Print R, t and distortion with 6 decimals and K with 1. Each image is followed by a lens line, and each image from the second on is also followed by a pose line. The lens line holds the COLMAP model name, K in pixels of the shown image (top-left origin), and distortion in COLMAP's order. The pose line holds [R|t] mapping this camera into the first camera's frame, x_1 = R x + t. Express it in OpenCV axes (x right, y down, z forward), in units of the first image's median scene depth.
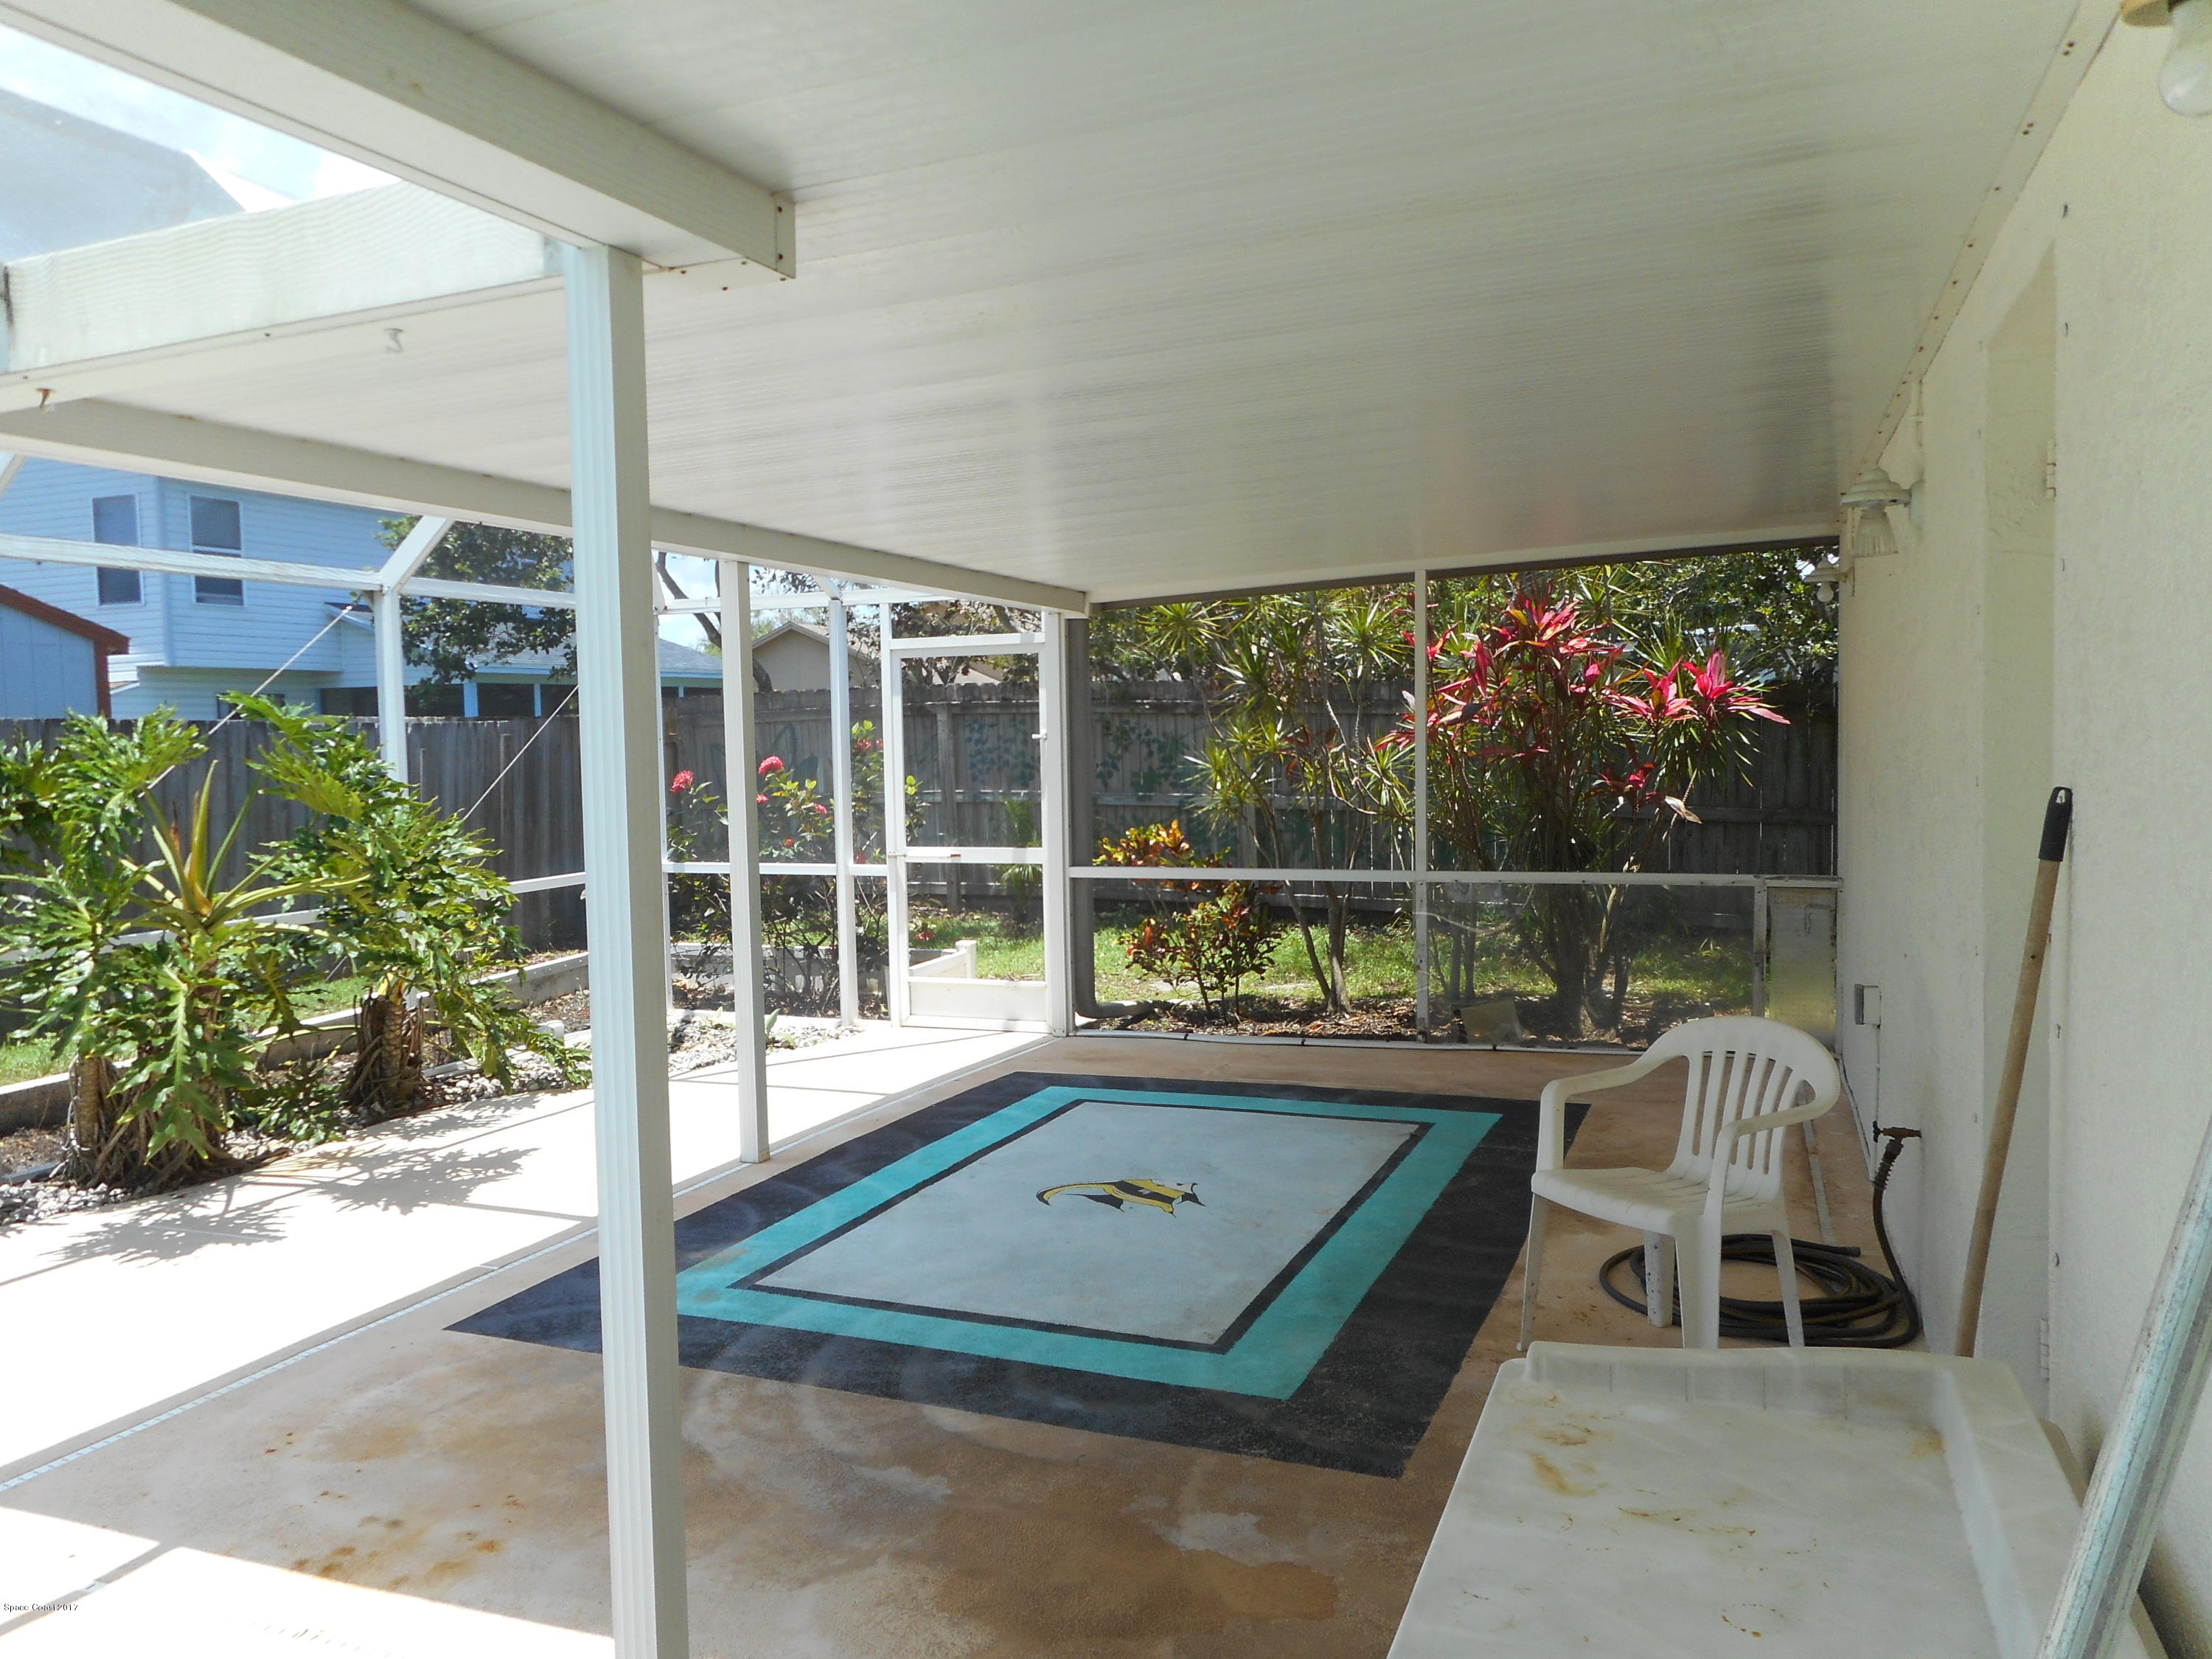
lens RADIAL K [[1671.3, 0, 1108.5], [0, 1671.3, 815.0], [0, 0, 1]] dist [-0.005086, 0.005656]
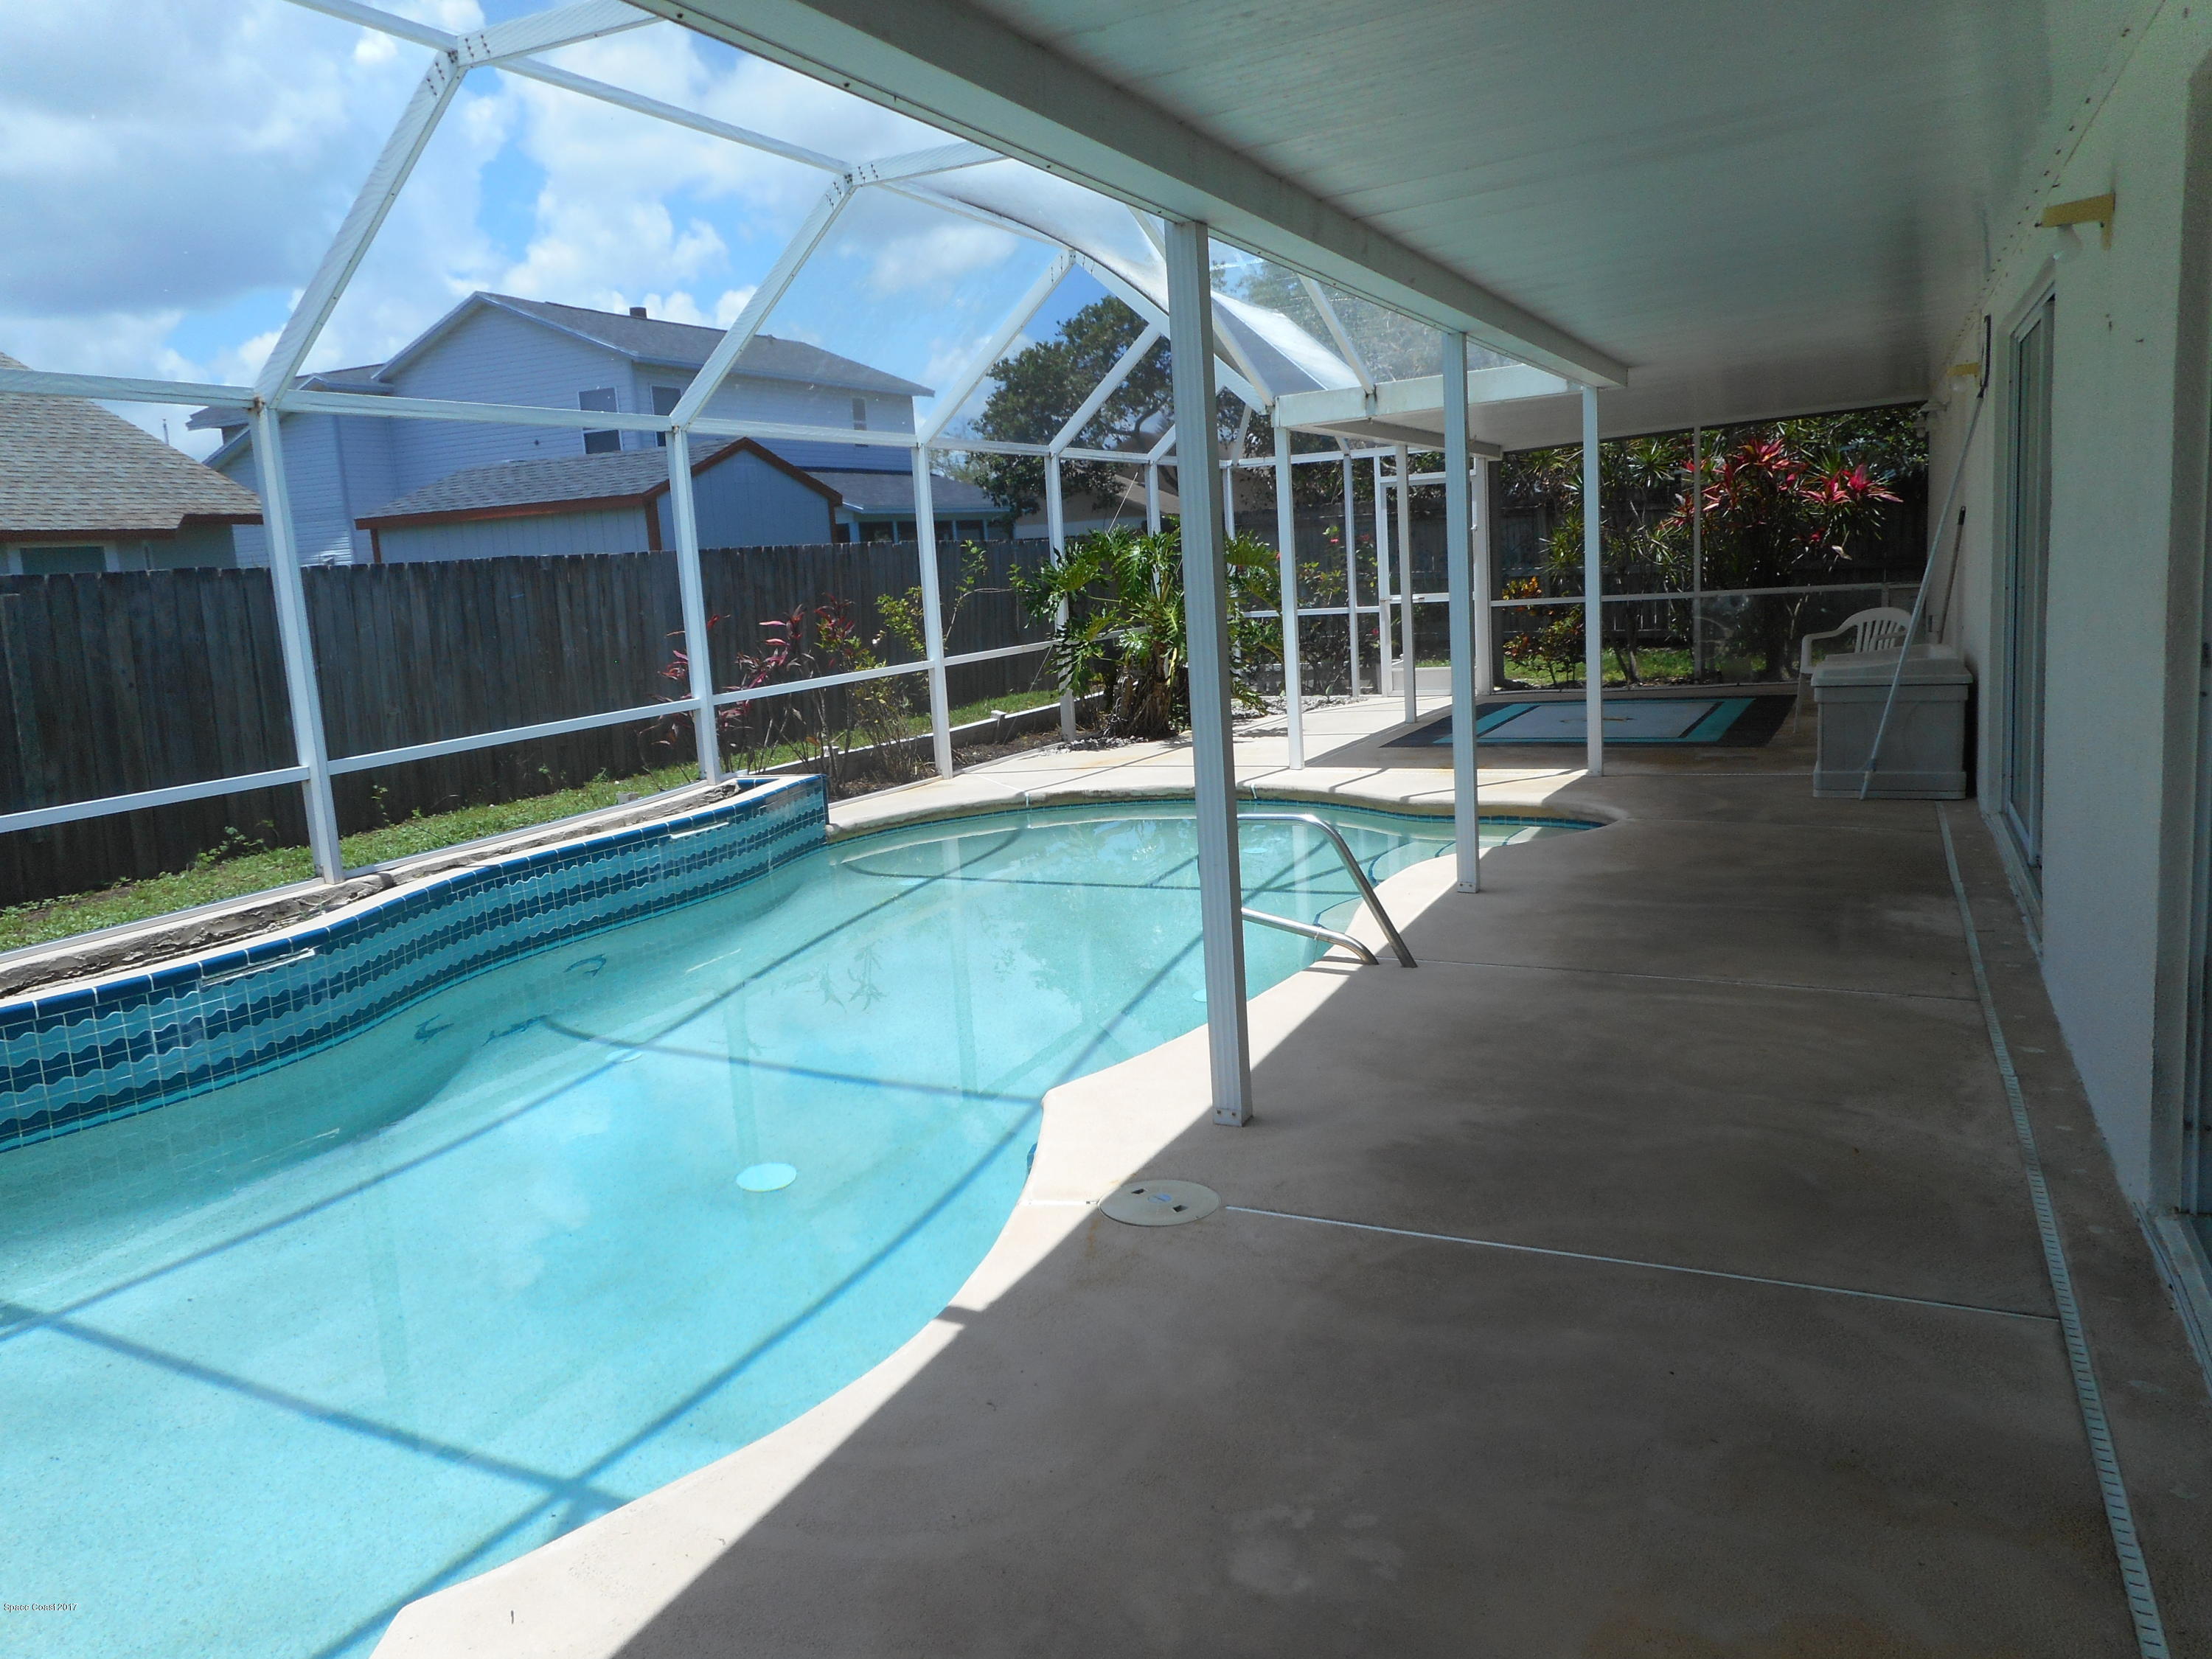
lens RADIAL K [[1671.3, 0, 1109.1], [0, 1671.3, 814.7], [0, 0, 1]] dist [-0.005086, 0.005656]
pose [[0.997551, -0.031308, -0.062538, -0.558217], [0.037631, 0.994007, 0.102637, 0.102295], [0.058950, -0.104739, 0.992751, -1.419749]]
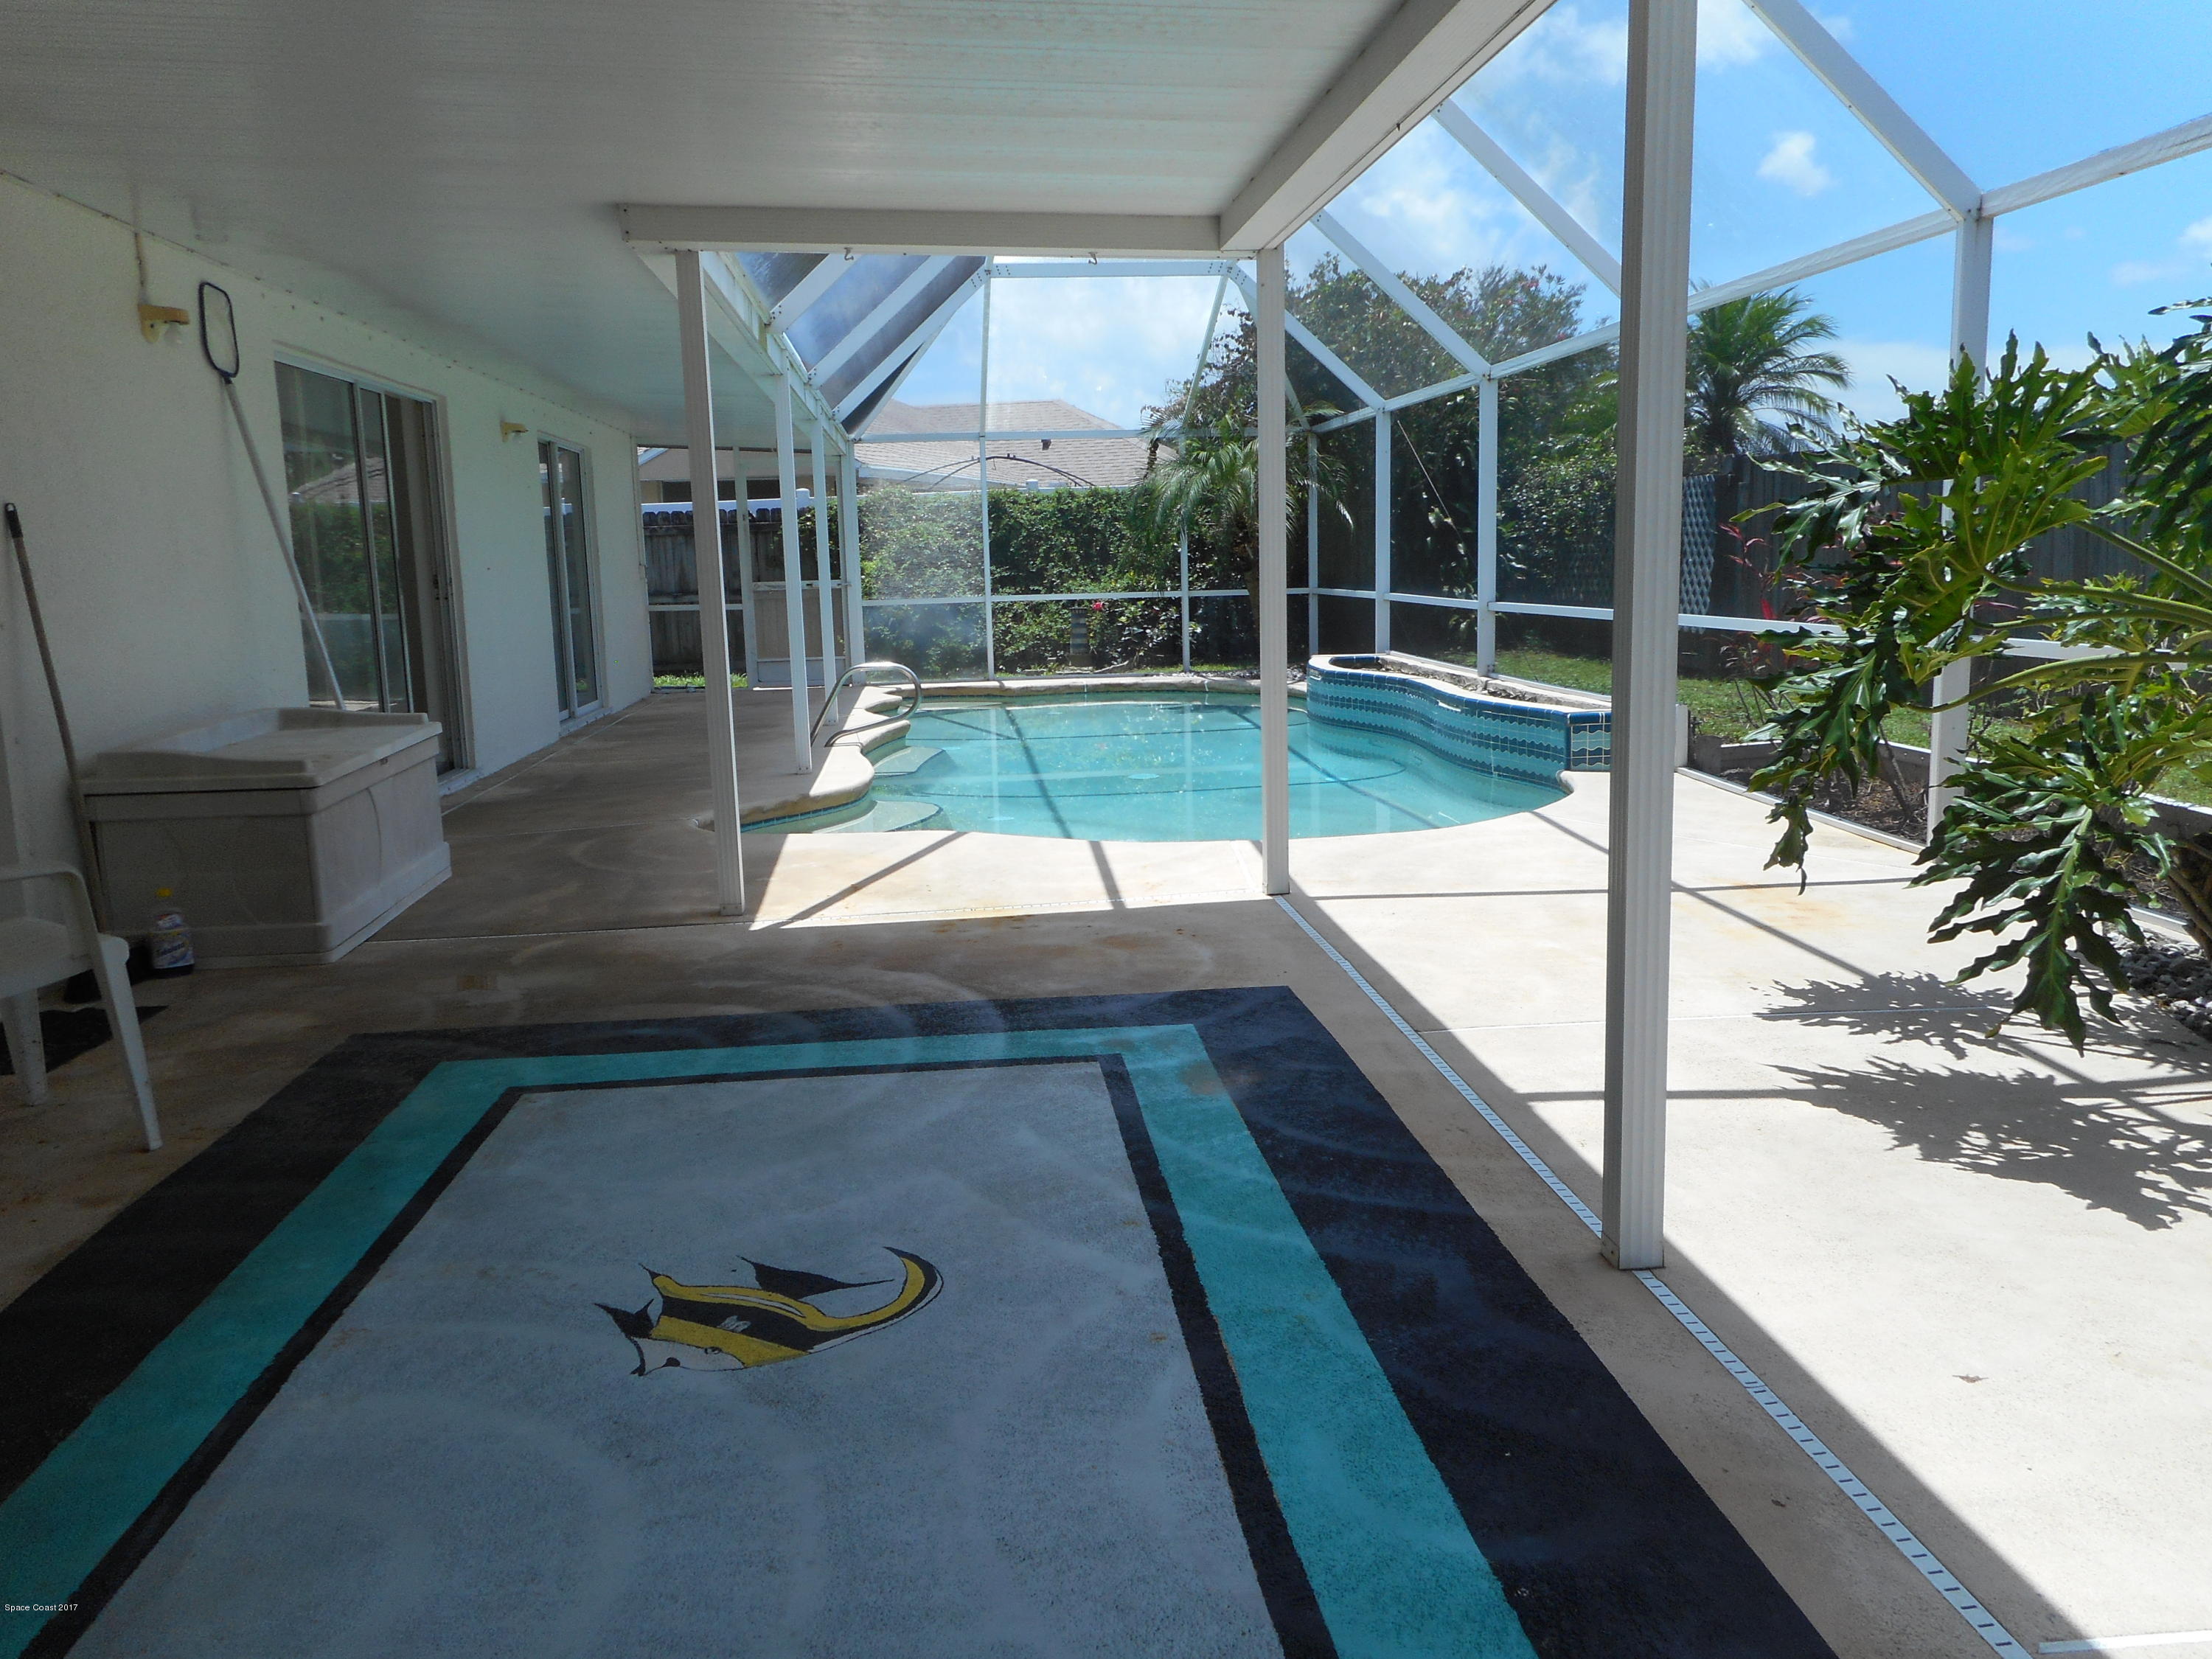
lens RADIAL K [[1671.3, 0, 1103.4], [0, 1671.3, 829.1], [0, 0, 1]] dist [-0.005086, 0.005656]
pose [[-0.892789, 0.122728, -0.433434, 0.121340], [0.027769, 0.975336, 0.218970, -0.019643], [0.449618, 0.183458, -0.874178, 1.470504]]
